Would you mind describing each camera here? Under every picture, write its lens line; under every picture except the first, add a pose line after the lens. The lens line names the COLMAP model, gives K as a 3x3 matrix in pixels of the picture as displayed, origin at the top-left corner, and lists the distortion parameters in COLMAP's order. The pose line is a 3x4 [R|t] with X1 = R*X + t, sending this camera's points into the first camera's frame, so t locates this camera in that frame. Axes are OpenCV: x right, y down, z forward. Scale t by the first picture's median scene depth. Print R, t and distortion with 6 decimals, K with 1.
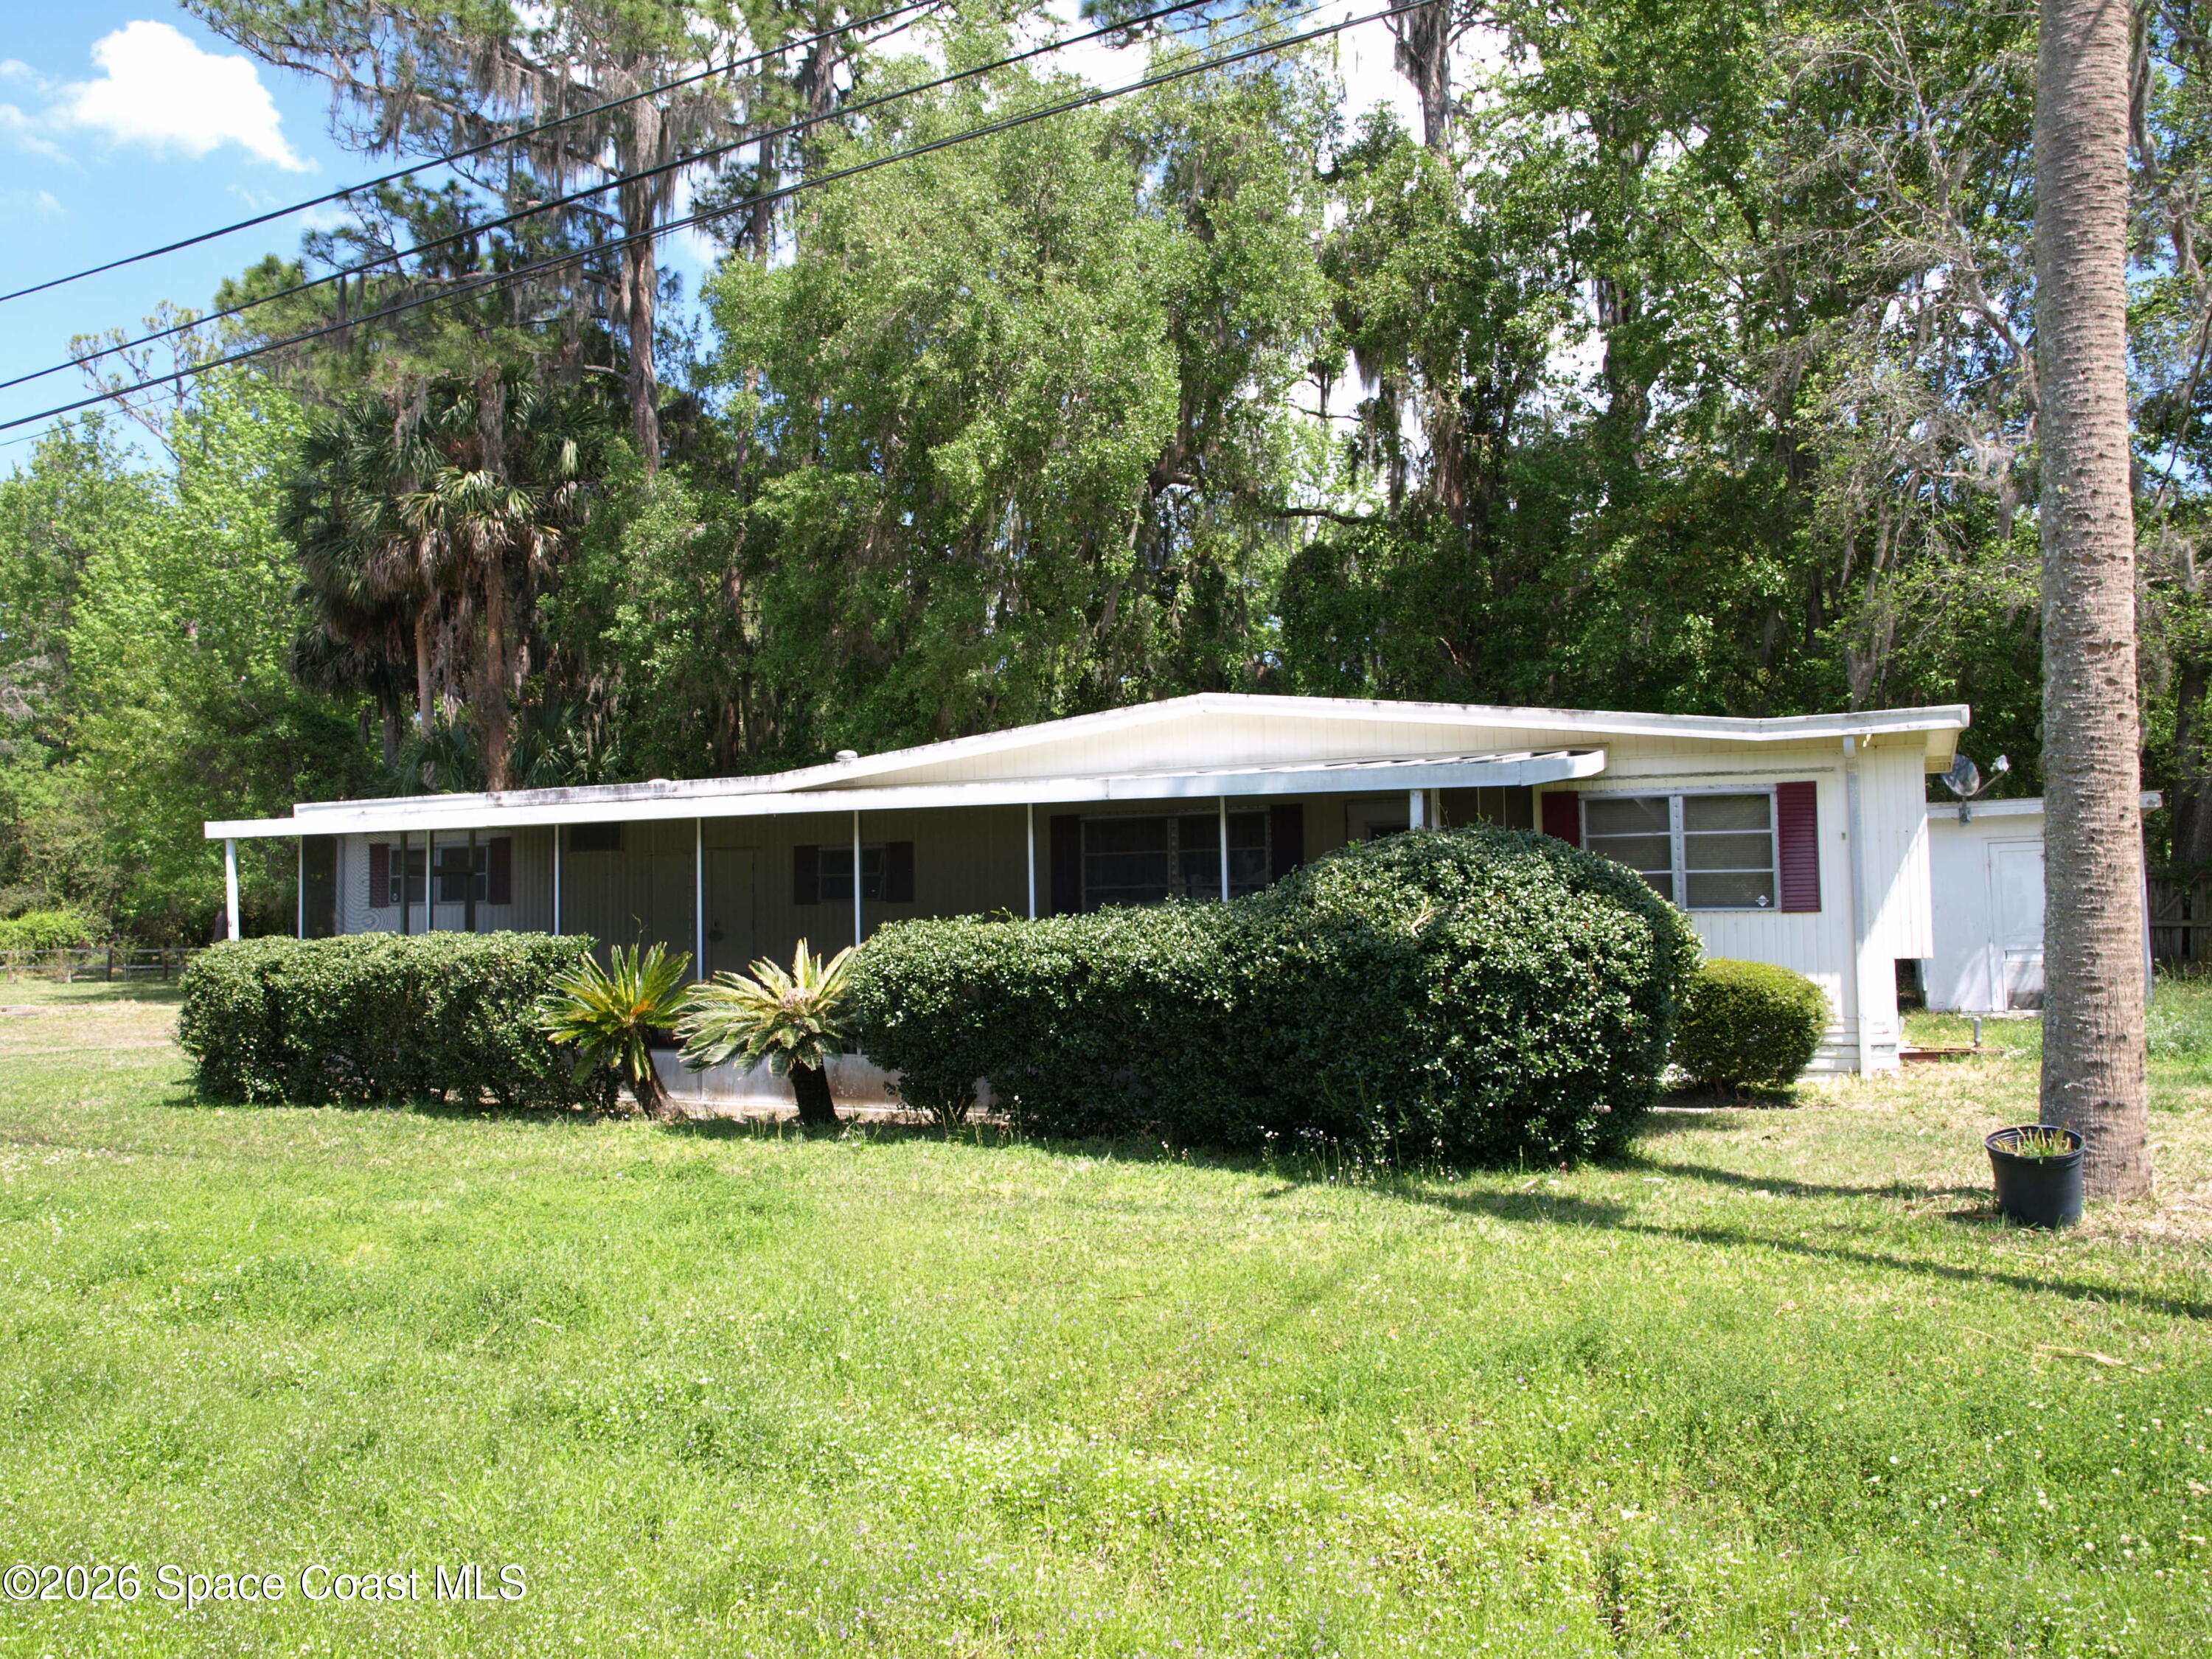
lens RADIAL K [[1810.3, 0, 1094.2], [0, 1810.3, 821.6], [0, 0, 1]] dist [-0.099547, 0.055716]
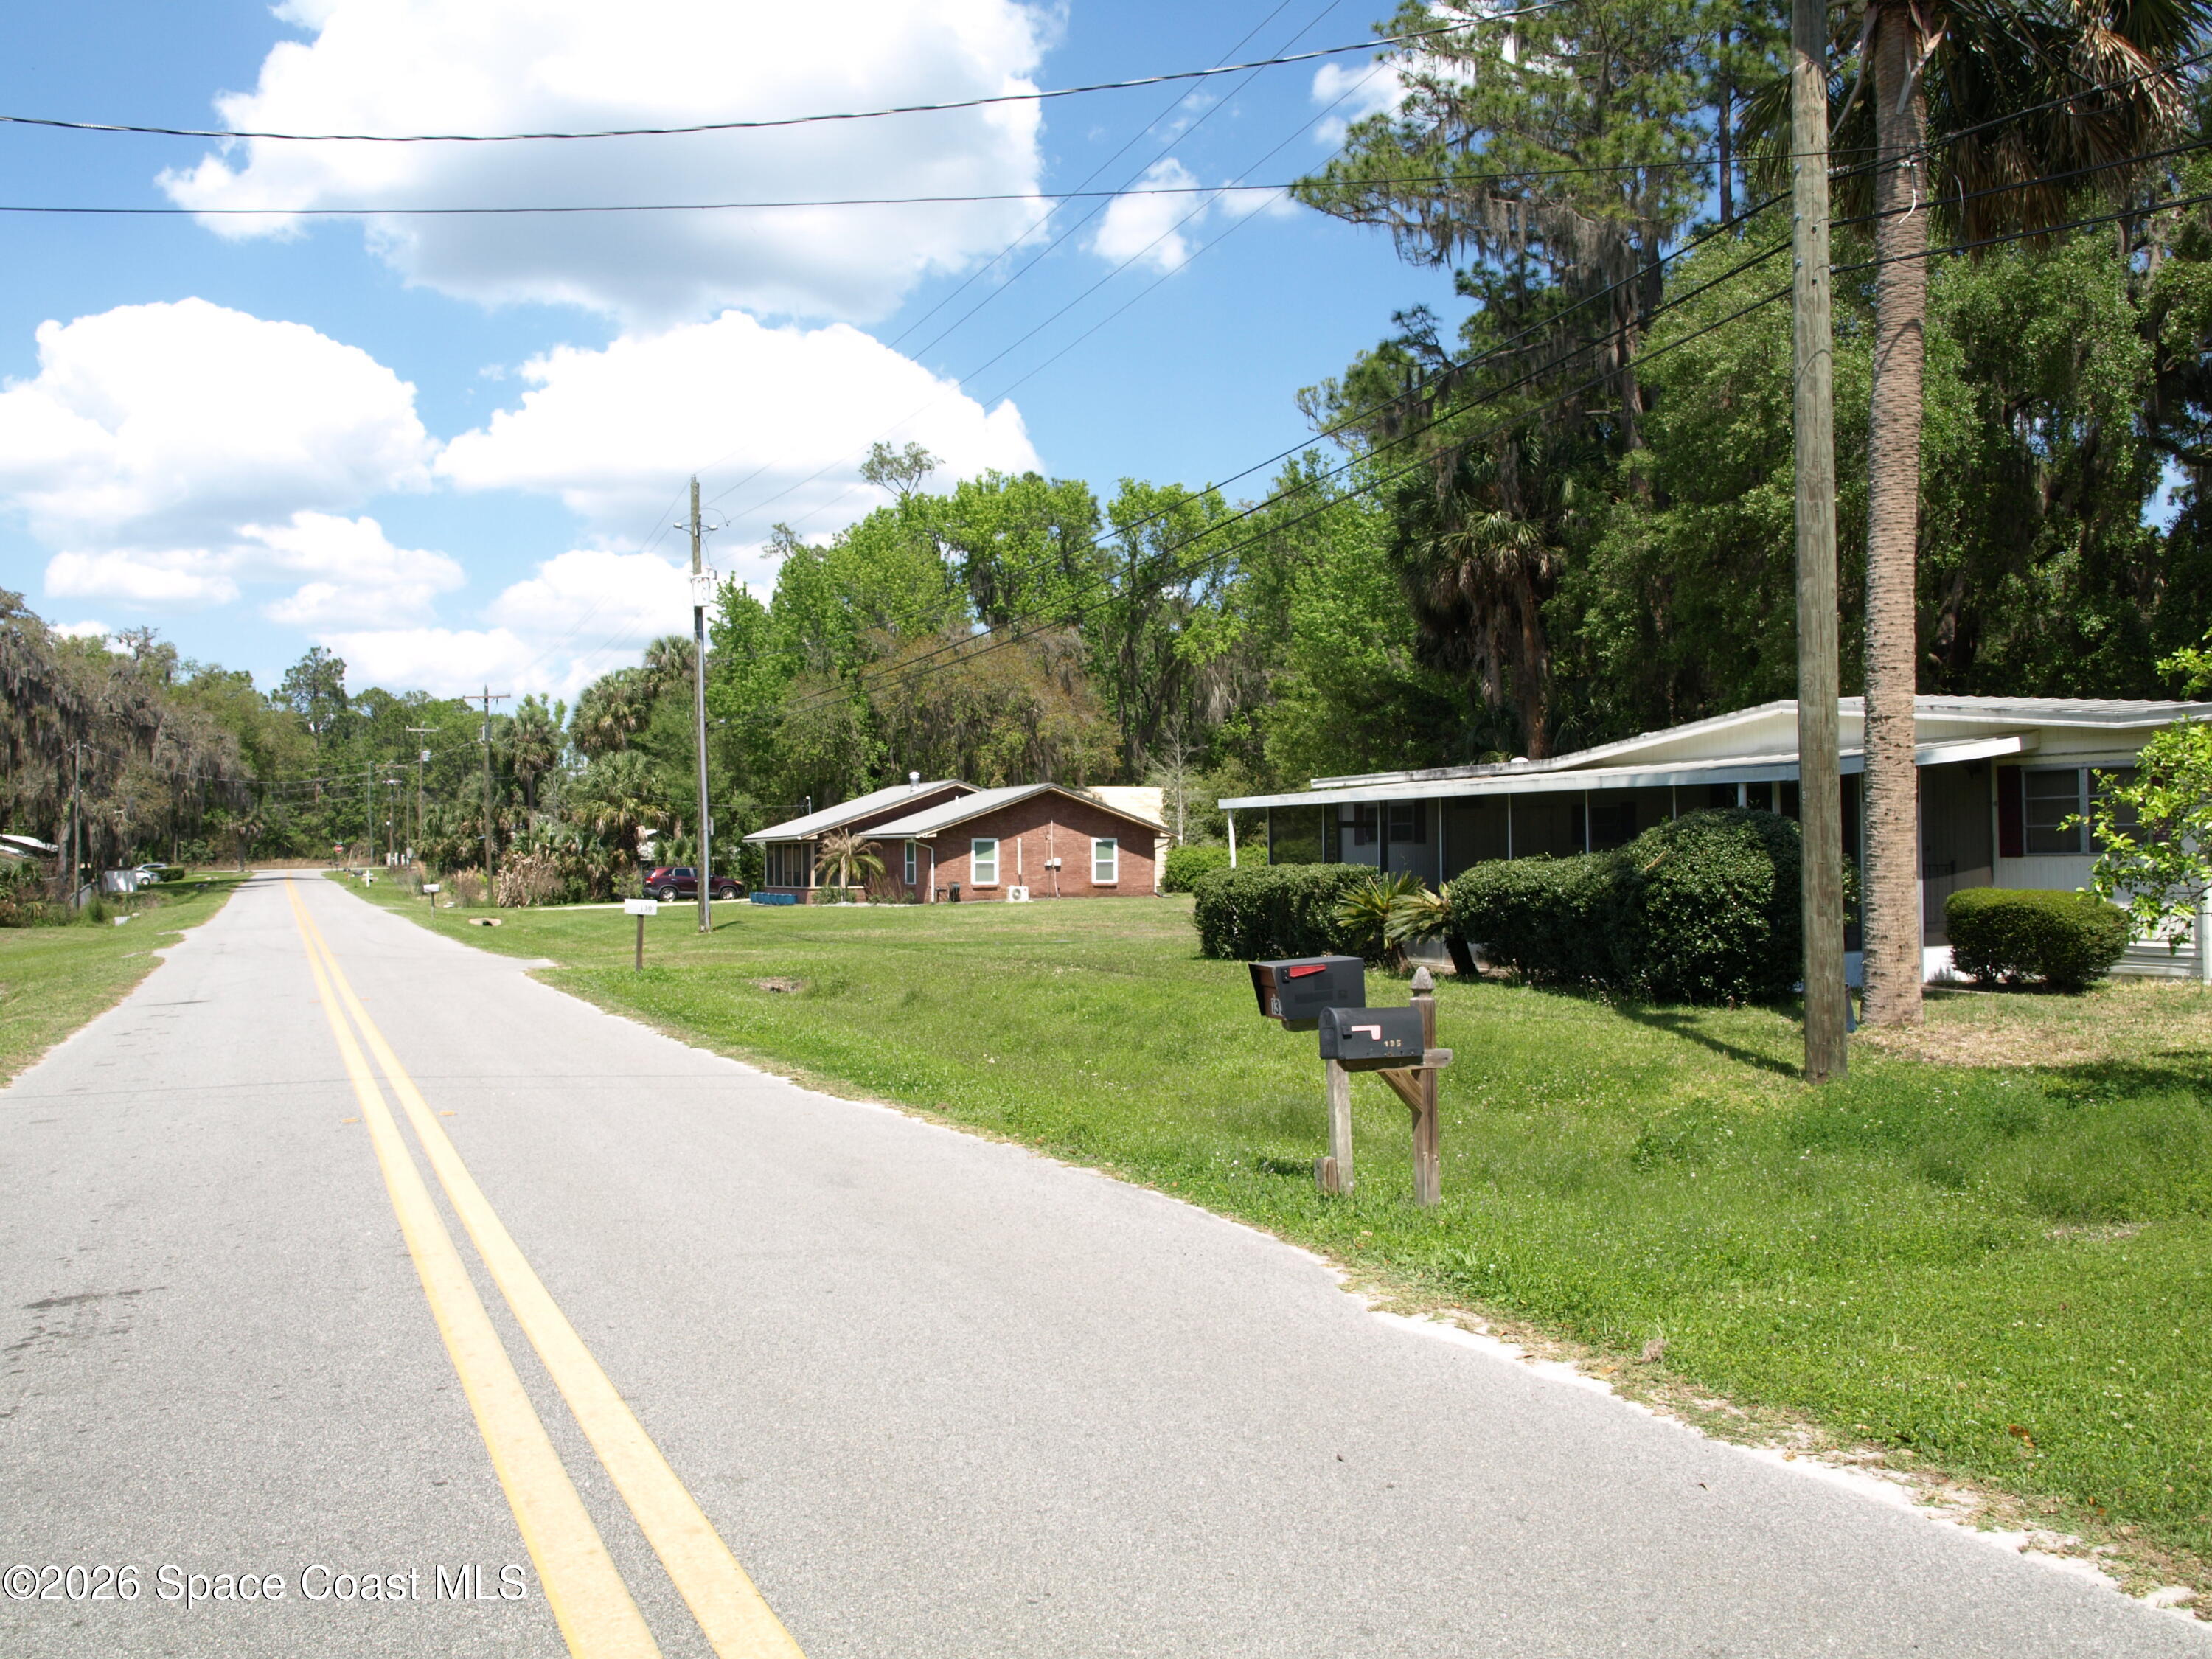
lens RADIAL K [[1810.3, 0, 1094.2], [0, 1810.3, 821.6], [0, 0, 1]] dist [-0.099547, 0.055716]
pose [[0.766063, -0.007047, -0.642726, 0.615847], [0.036726, 0.998786, 0.032823, -0.045852], [0.641715, -0.048749, 0.765392, -0.493754]]
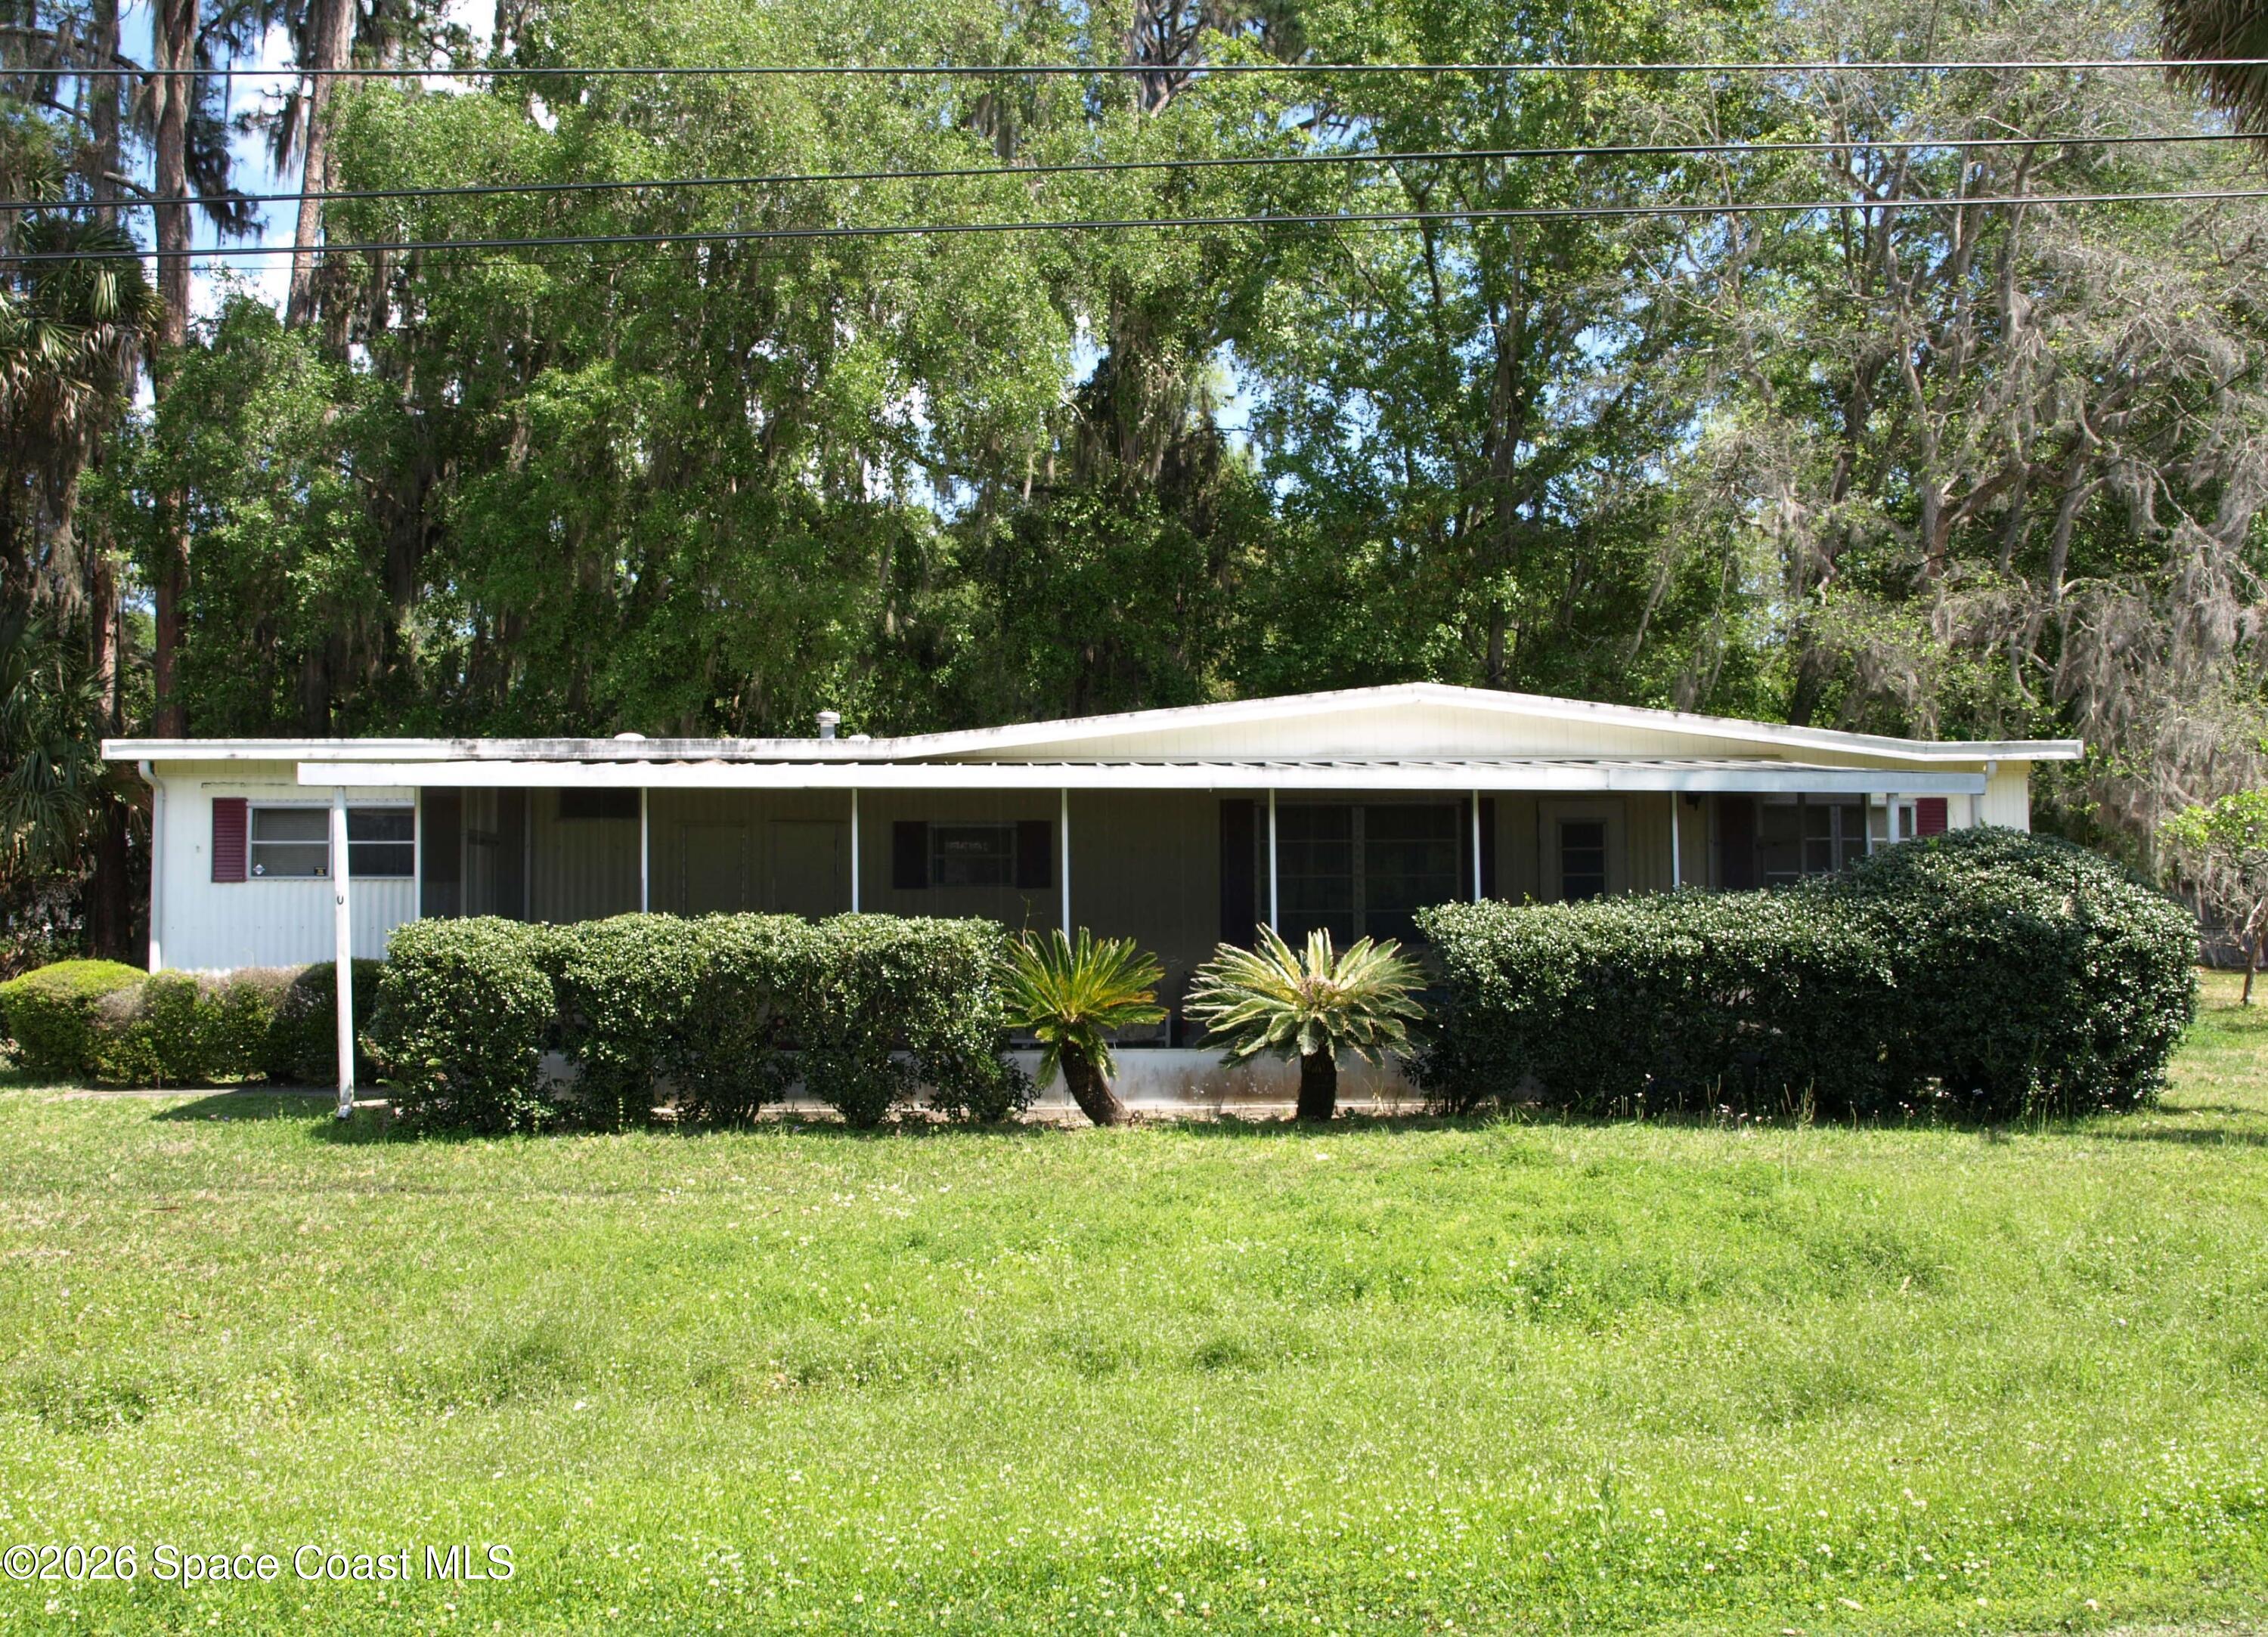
lens RADIAL K [[2095.0, 0, 1133.8], [0, 2095.0, 773.8], [0, 0, 1]] dist [-0.068740, -0.002133]
pose [[0.870834, 0.045267, 0.489489, -0.698769], [-0.035343, 0.998940, -0.029503, 0.019956], [-0.490305, 0.008392, 0.871510, 0.079992]]
